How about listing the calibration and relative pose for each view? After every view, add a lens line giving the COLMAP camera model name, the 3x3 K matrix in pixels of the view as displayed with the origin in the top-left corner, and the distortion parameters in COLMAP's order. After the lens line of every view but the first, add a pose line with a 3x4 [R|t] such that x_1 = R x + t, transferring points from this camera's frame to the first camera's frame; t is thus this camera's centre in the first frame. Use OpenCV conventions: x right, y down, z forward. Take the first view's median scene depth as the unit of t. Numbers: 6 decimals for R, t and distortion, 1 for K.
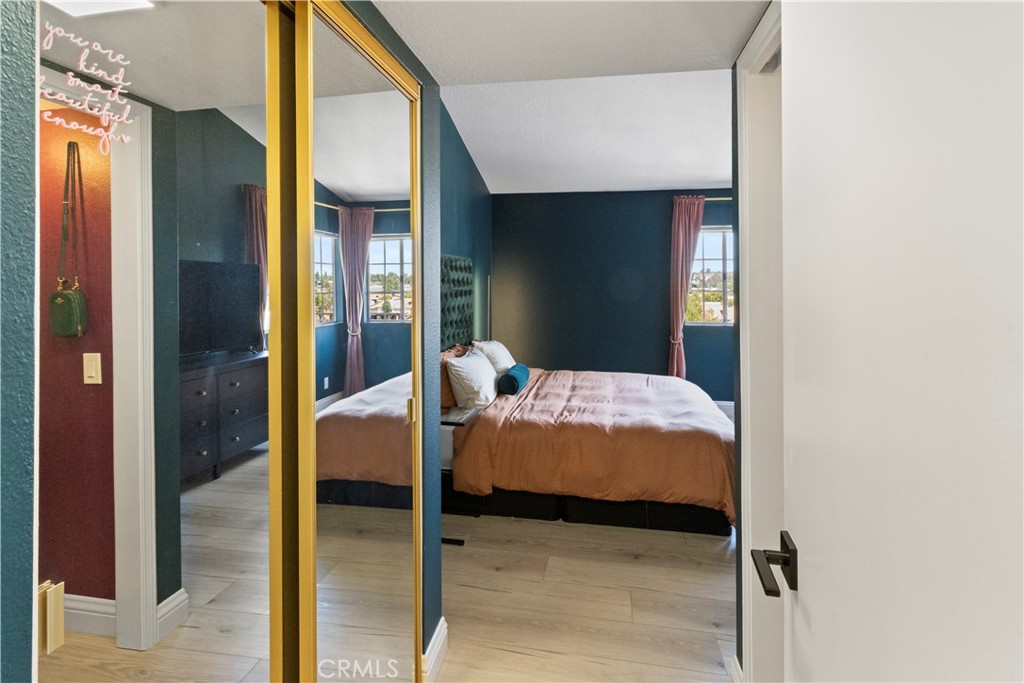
lens RADIAL K [[487.9, 0, 518.5], [0, 487.9, 280.9], [0, 0, 1]] dist [0.001045, -0.003949]
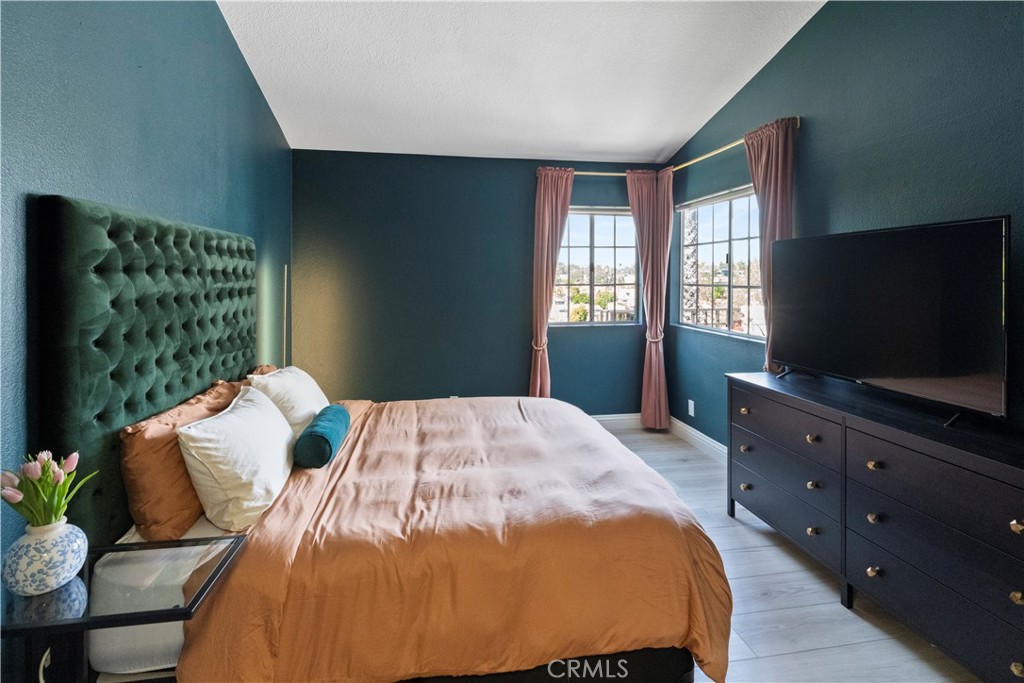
lens RADIAL K [[487.9, 0, 506.9], [0, 487.9, 263.0], [0, 0, 1]] dist [0.001045, -0.003949]
pose [[0.942184, 0.004947, 0.335060, 0.000932], [0.003322, 0.999704, -0.024102, 0.004153], [-0.335080, 0.023822, 0.941889, 0.349532]]
